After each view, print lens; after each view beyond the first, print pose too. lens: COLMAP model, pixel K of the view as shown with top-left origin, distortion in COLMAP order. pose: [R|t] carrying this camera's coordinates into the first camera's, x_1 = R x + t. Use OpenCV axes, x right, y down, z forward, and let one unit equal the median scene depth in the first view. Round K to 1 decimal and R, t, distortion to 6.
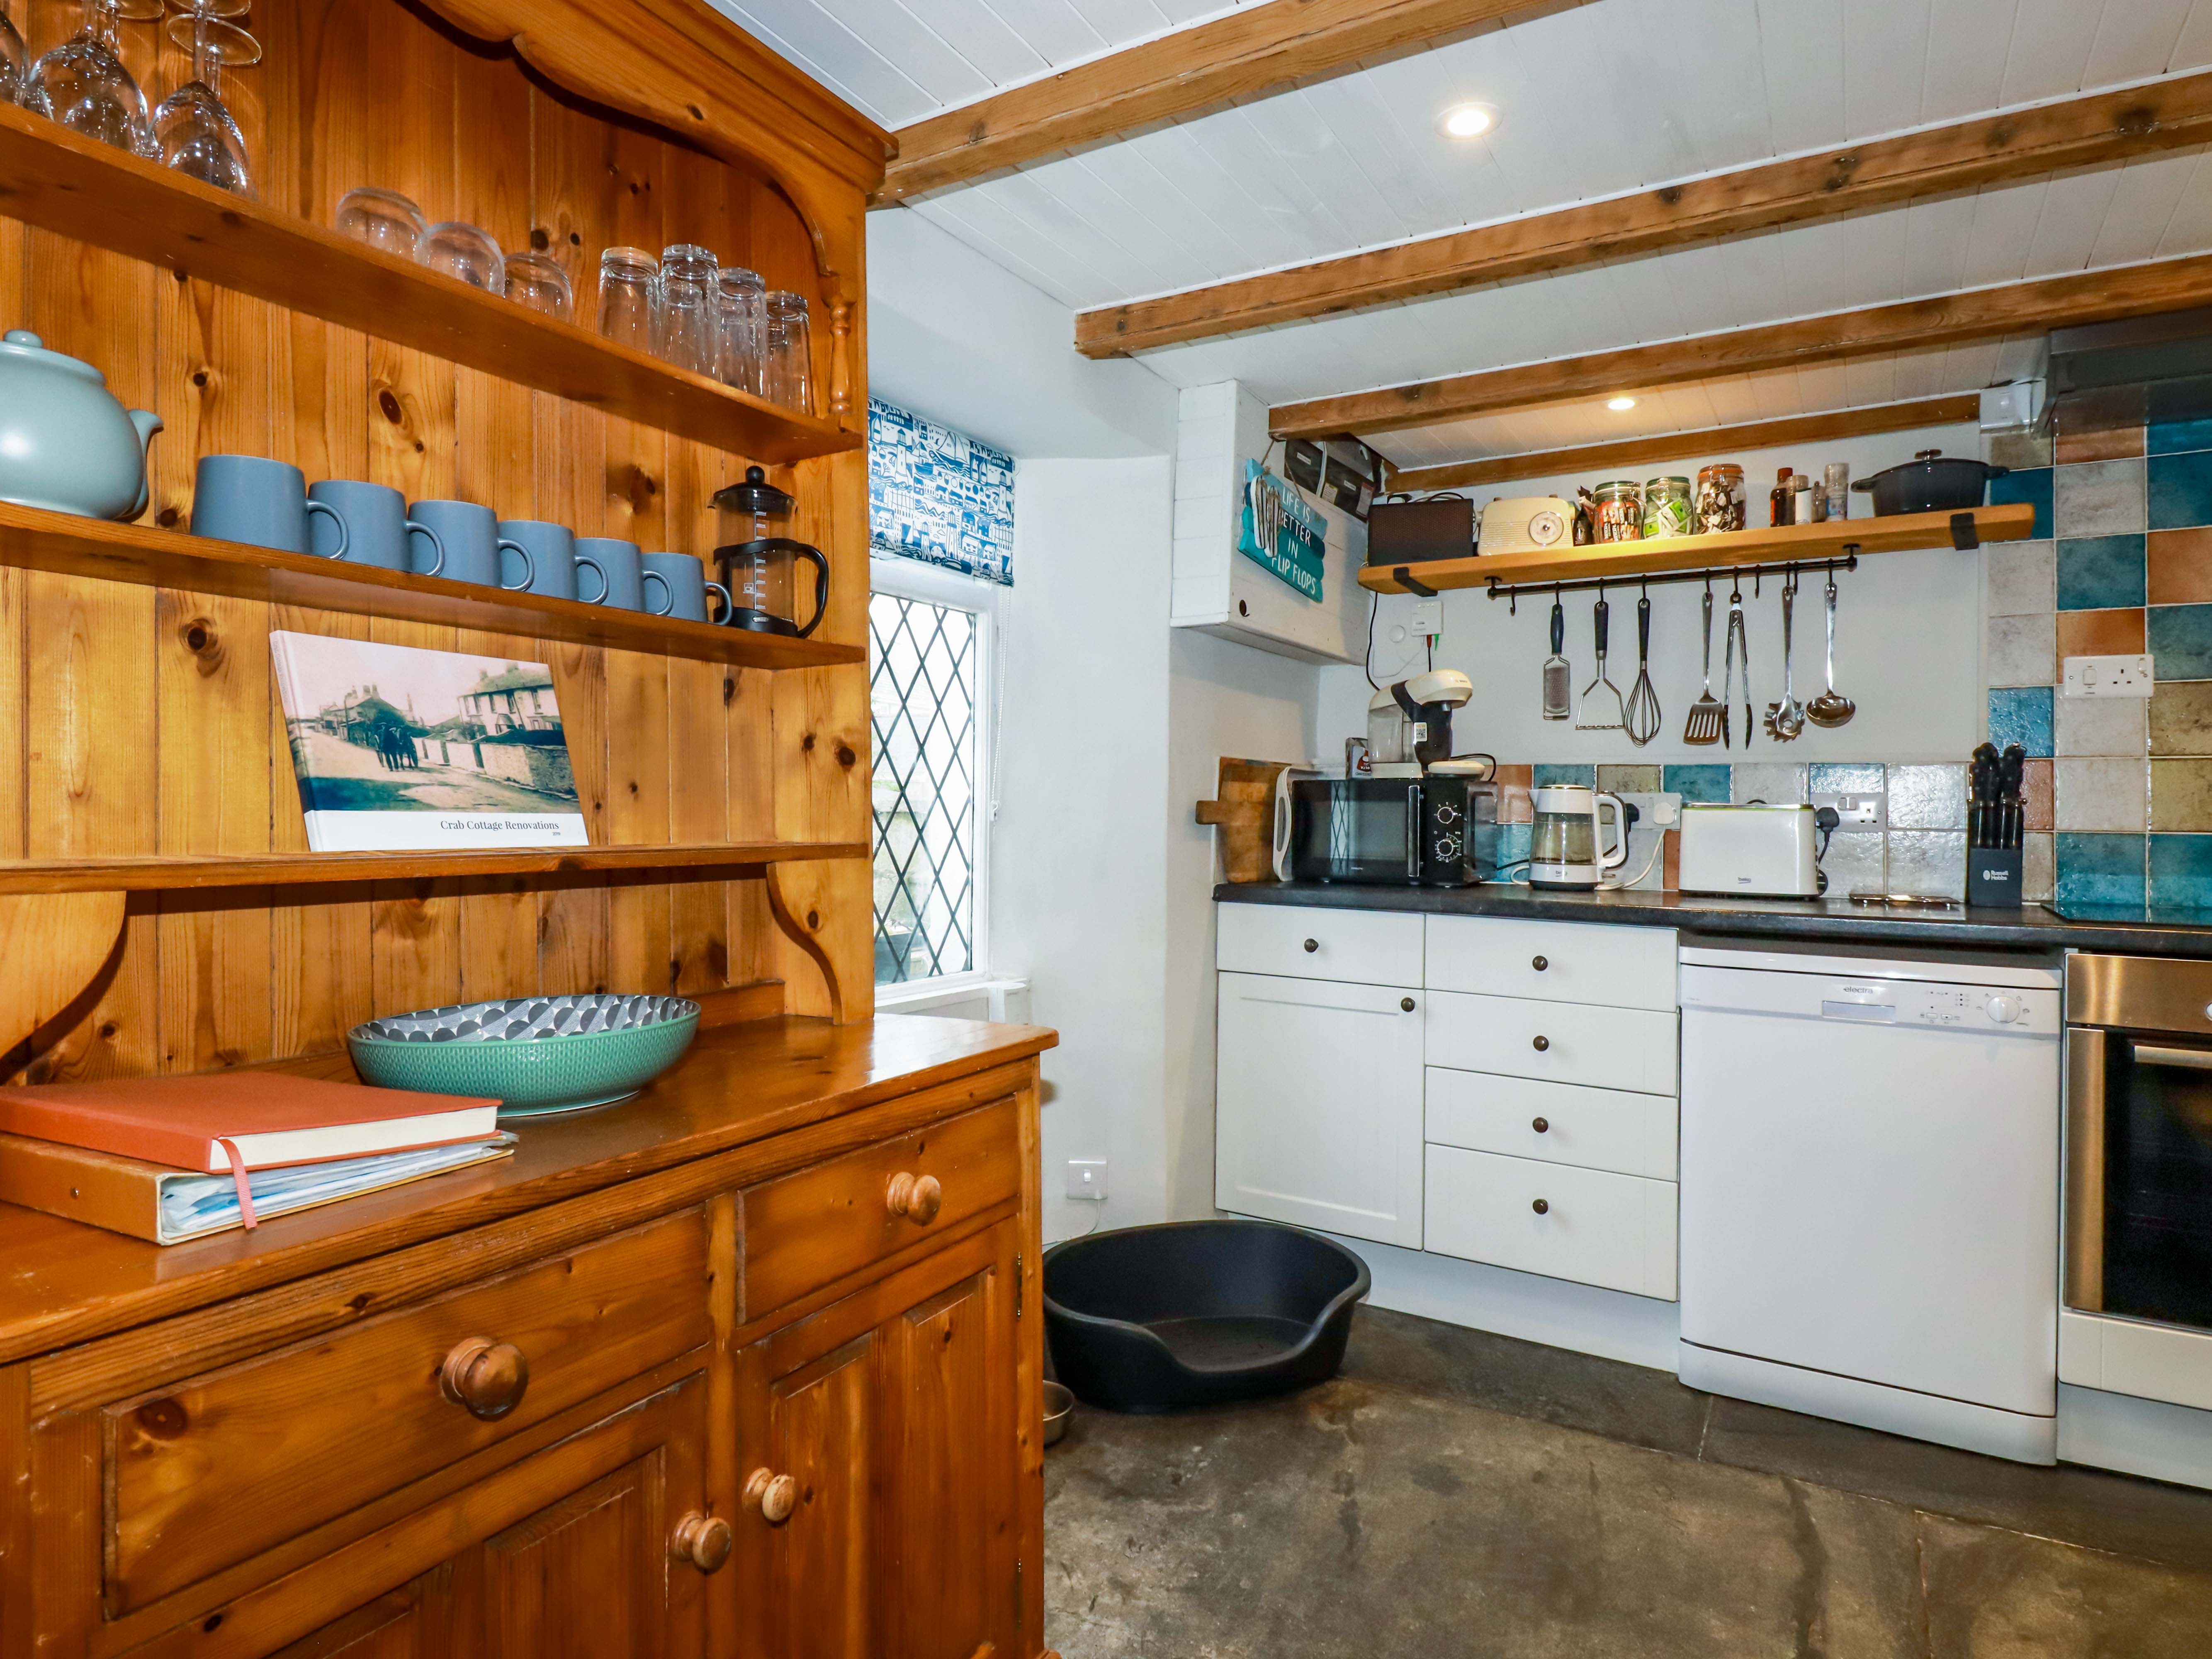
lens RADIAL K [[1194.0, 0, 1121.2], [0, 1194.0, 820.9], [0, 0, 1]] dist [-0.003378, -0.009904]
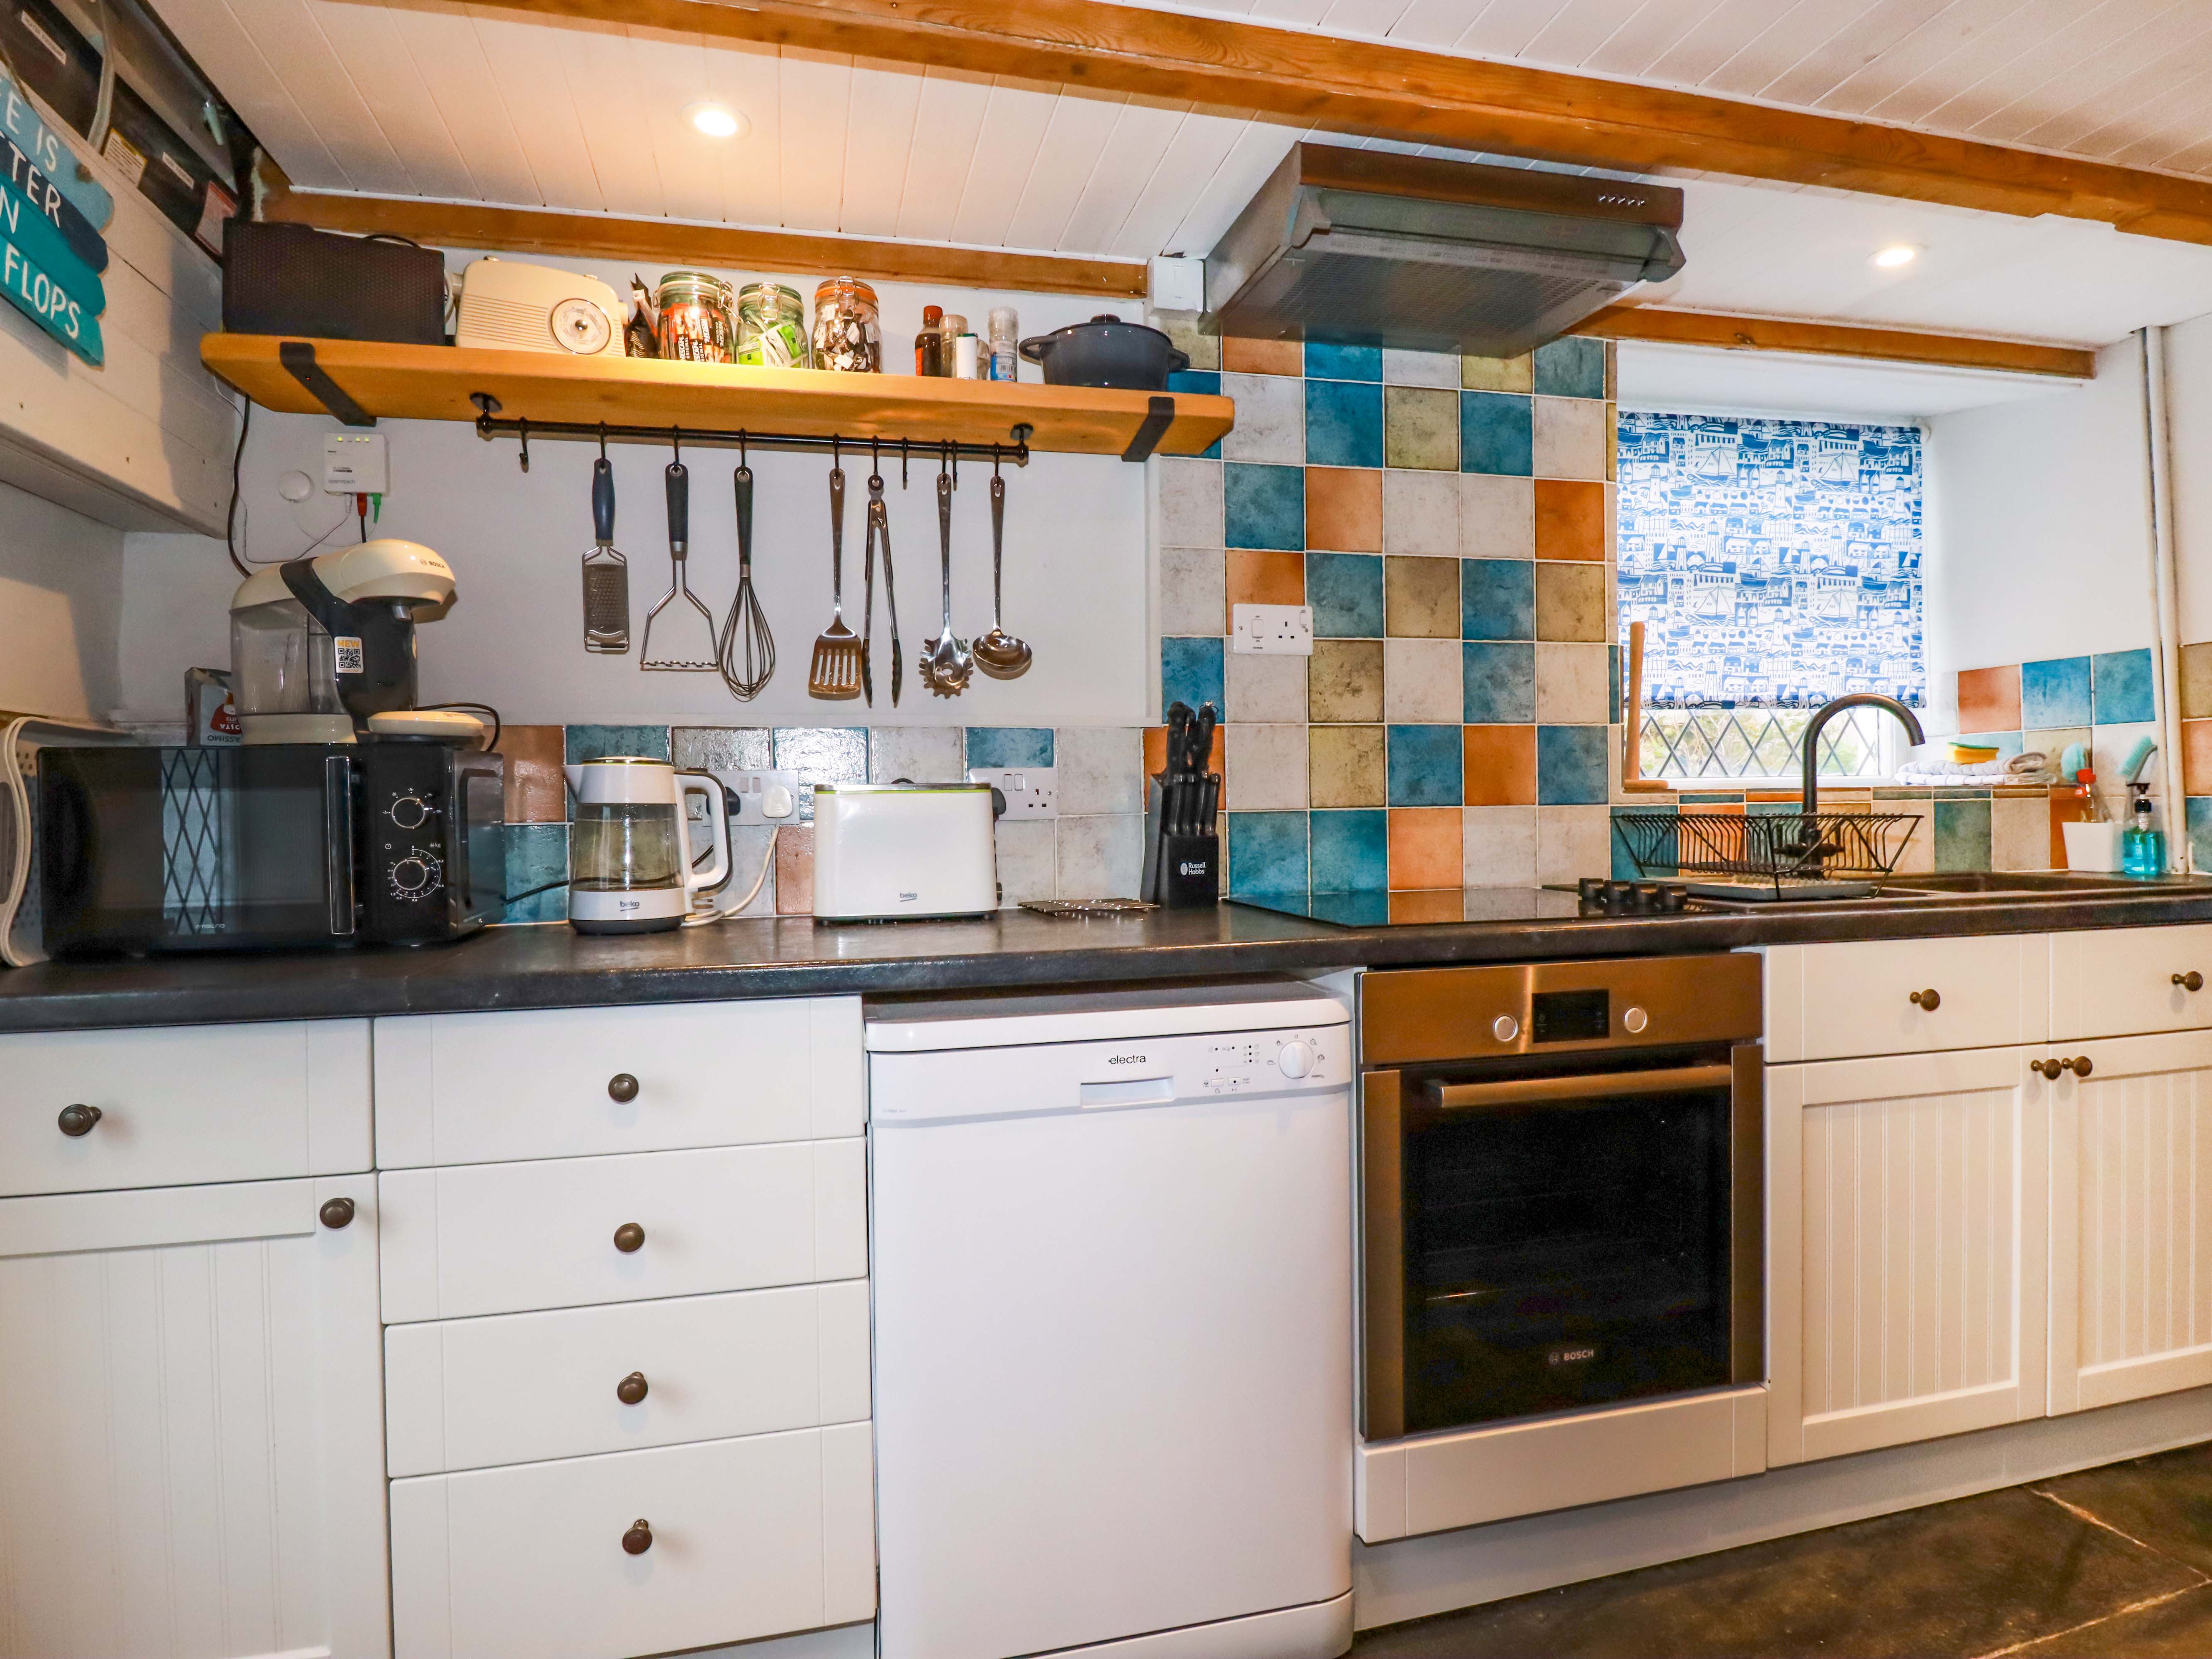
lens RADIAL K [[1194.0, 0, 1127.6], [0, 1194.0, 811.1], [0, 0, 1]] dist [-0.003378, -0.009904]
pose [[0.682772, -0.027216, 0.730125, 0.106856], [0.028922, 0.999530, 0.010212, -0.001844], [-0.730059, 0.014144, 0.683238, 0.417568]]
